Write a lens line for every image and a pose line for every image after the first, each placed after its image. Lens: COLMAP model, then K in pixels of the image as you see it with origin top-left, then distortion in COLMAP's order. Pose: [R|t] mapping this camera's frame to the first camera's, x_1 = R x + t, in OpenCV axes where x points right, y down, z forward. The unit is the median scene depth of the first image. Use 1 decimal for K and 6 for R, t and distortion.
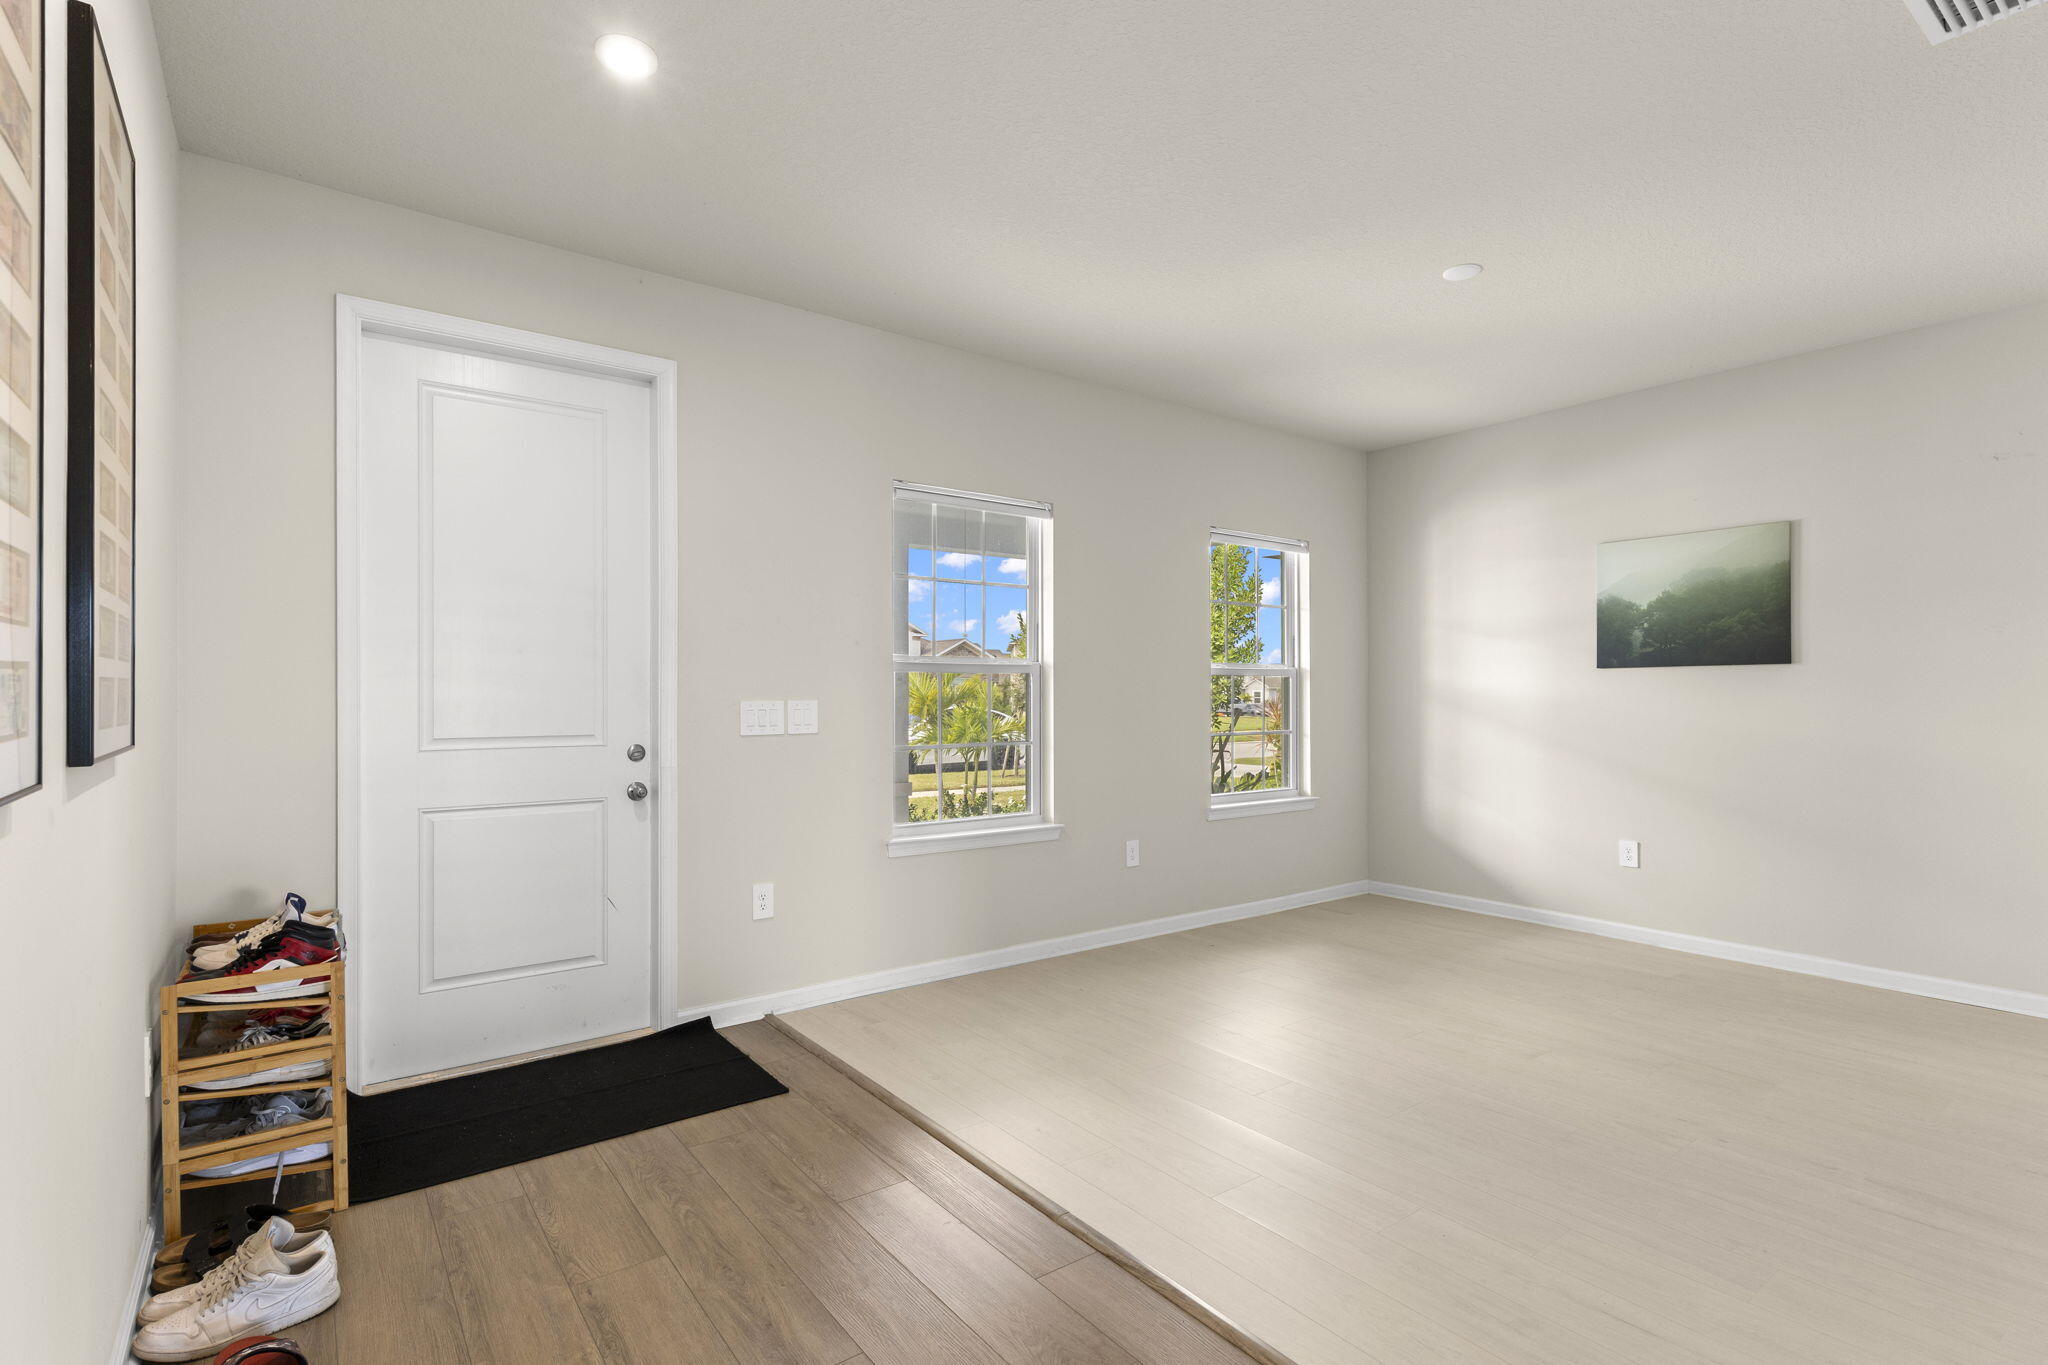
lens RADIAL K [[967.2, 0, 1024.5], [0, 967.2, 689.8], [0, 0, 1]] dist [0.000967, -0.000030]
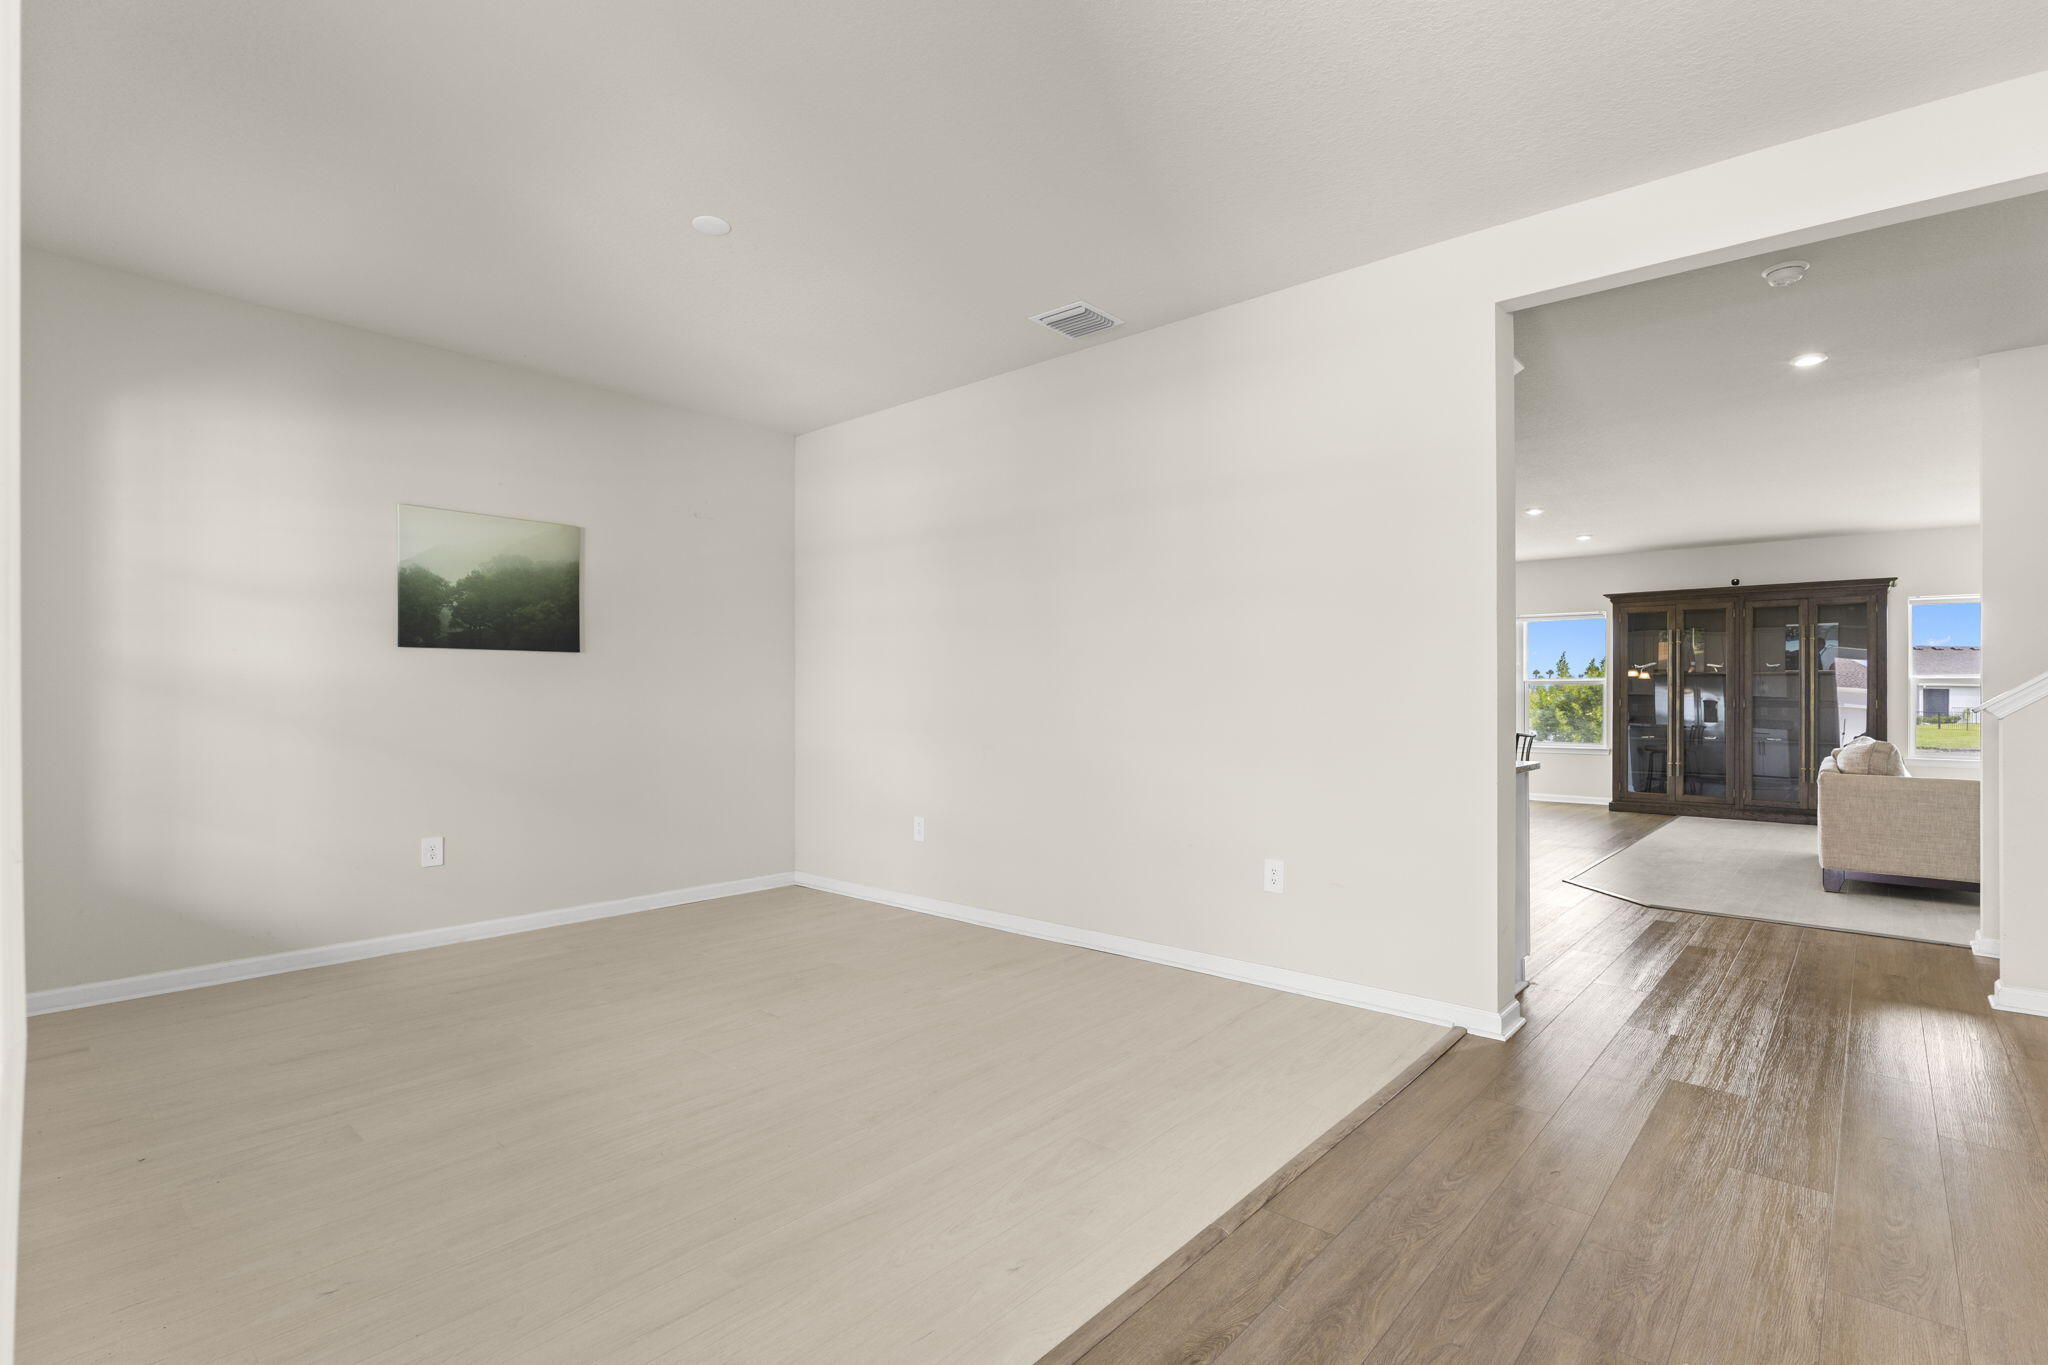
lens RADIAL K [[967.2, 0, 1024.4], [0, 967.2, 689.2], [0, 0, 1]] dist [0.000967, -0.000030]
pose [[-0.201790, 0.006839, 0.979405, -0.388648], [-0.006511, 0.999944, -0.008324, 0.020442], [-0.979407, -0.008057, -0.201734, 0.648614]]
